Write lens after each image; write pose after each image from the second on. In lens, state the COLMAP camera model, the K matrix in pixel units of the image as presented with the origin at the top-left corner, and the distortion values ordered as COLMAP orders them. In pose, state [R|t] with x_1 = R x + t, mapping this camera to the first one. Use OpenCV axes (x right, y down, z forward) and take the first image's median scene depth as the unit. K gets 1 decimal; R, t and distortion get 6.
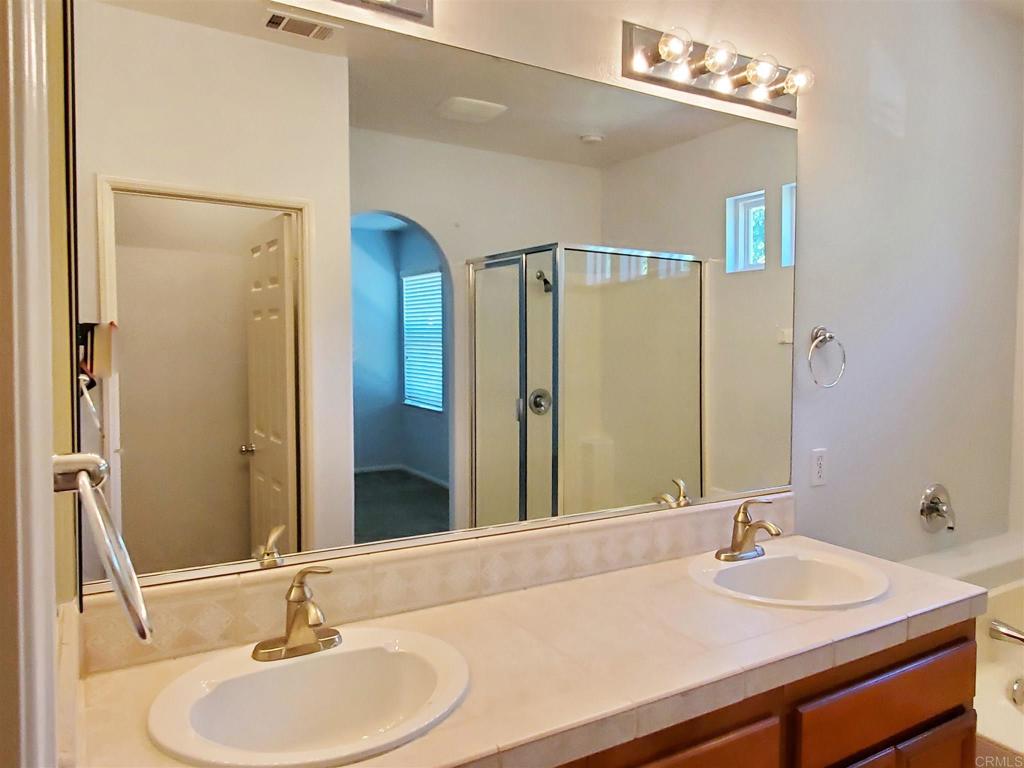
lens RADIAL K [[791.8, 0, 513.1], [0, 791.8, 368.6], [0, 0, 1]] dist [0.048075, -0.060596]
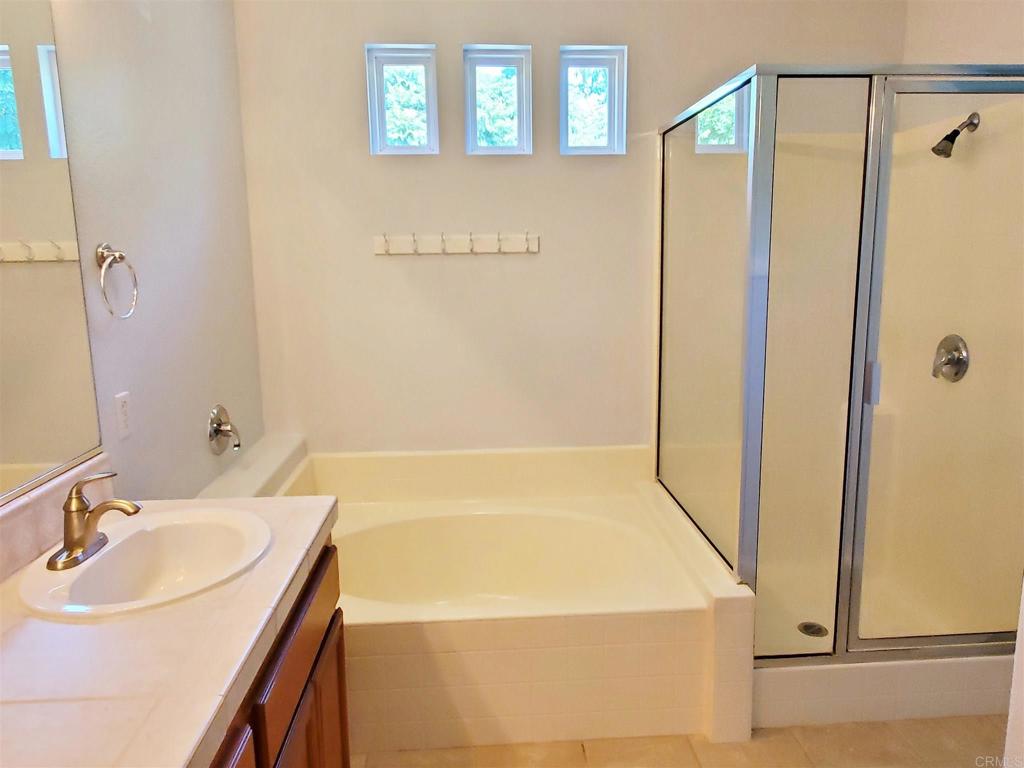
lens RADIAL K [[710.7, 0, 515.4], [0, 710.7, 387.6], [0, 0, 1]] dist [-0.006860, -0.003508]
pose [[0.437462, -0.184076, 0.880195, -0.096215], [0.060974, 0.982643, 0.175197, -0.011677], [-0.897167, -0.022973, 0.441093, 0.340094]]
